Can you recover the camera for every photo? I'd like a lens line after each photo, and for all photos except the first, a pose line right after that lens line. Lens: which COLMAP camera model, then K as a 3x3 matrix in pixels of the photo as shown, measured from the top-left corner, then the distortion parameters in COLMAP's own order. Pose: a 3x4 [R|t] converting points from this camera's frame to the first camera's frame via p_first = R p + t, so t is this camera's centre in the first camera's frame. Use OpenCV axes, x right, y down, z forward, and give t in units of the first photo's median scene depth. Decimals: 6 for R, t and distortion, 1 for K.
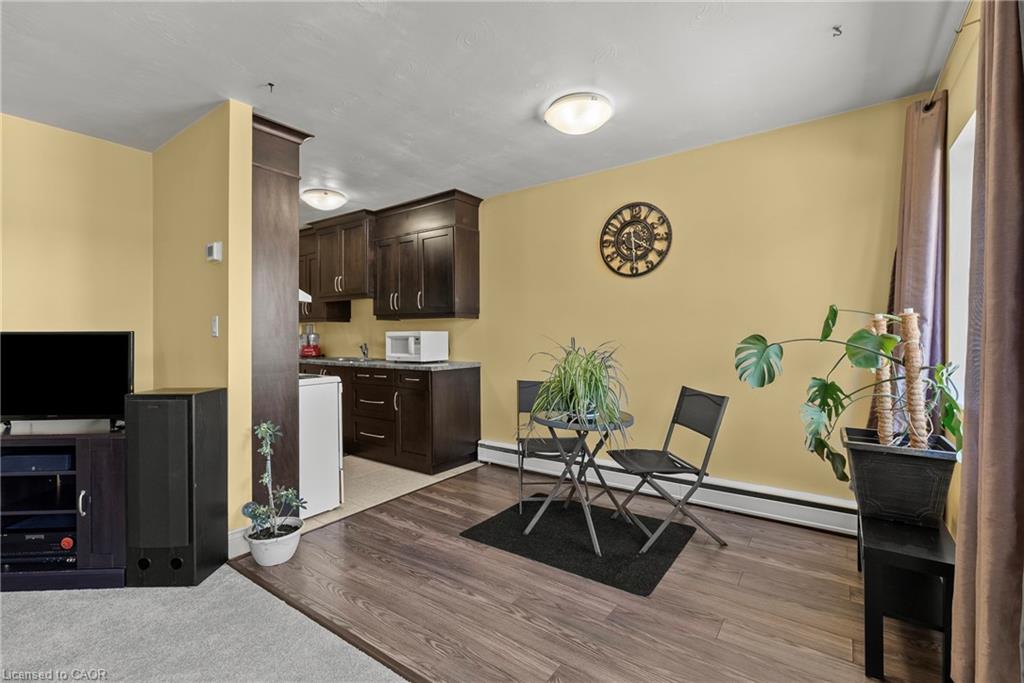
lens RADIAL K [[459.9, 0, 515.0], [0, 459.9, 339.8], [0, 0, 1]] dist [-0.003943, 0.000026]
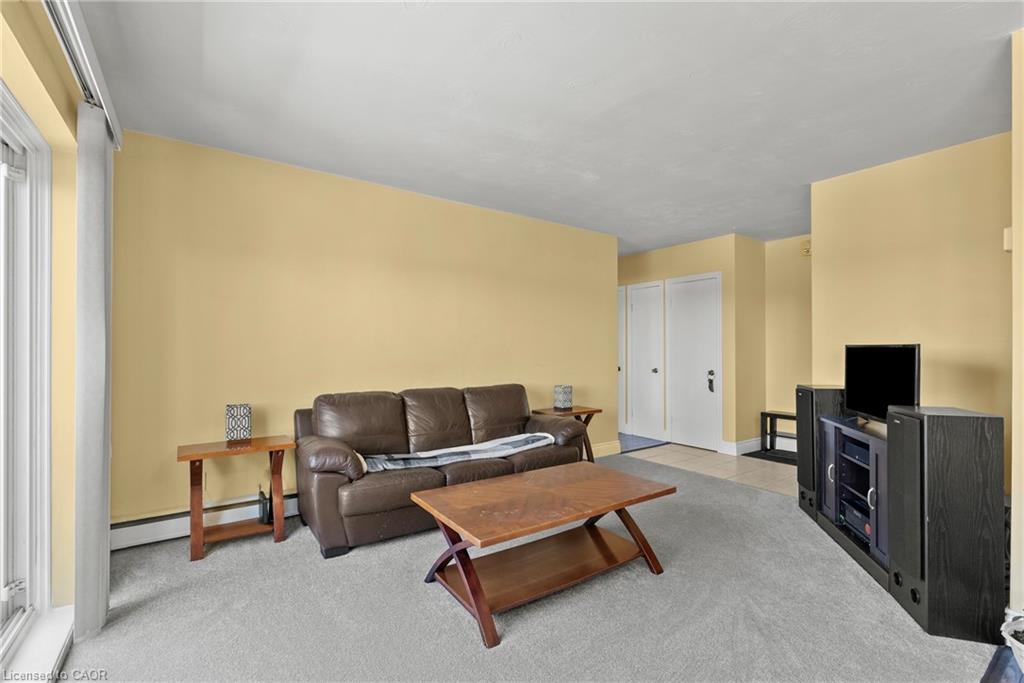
lens RADIAL K [[459.9, 0, 509.6], [0, 459.9, 345.1], [0, 0, 1]] dist [-0.003943, 0.000026]
pose [[-0.344253, 0.000753, -0.938876, 0.314224], [-0.007776, 0.999963, 0.003654, -0.011024], [0.938845, 0.008559, -0.344235, 0.418616]]
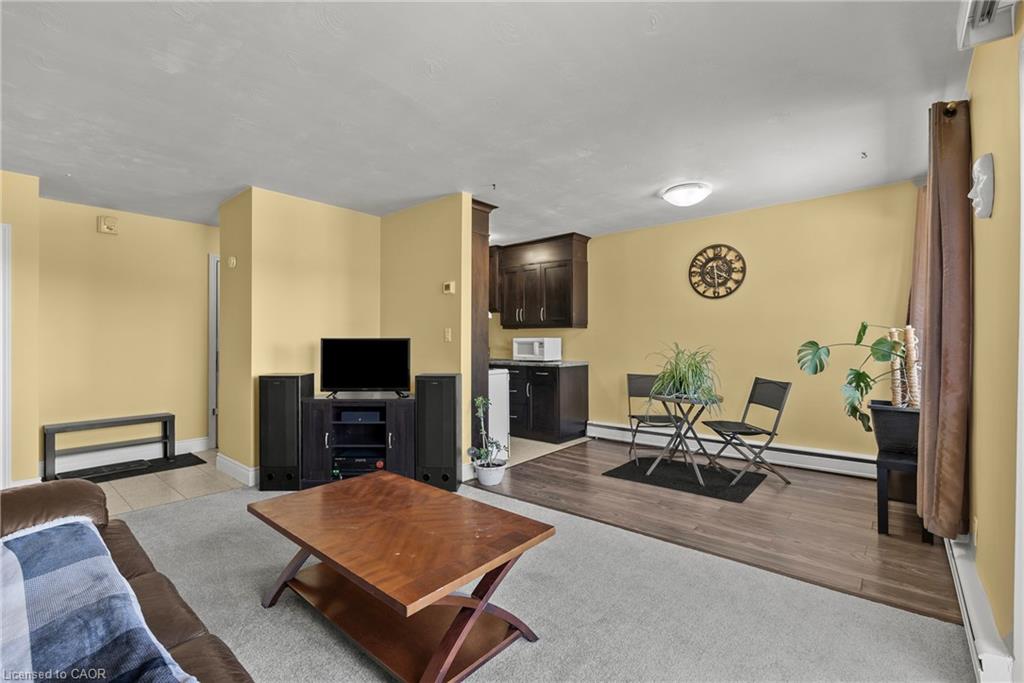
lens RADIAL K [[459.9, 0, 510.3], [0, 459.9, 341.8], [0, 0, 1]] dist [-0.003943, 0.000026]
pose [[0.996184, 0.002650, -0.087238, -0.276021], [-0.003343, 0.999964, -0.007797, 0.005372], [0.087215, 0.008059, 0.996157, -0.494693]]
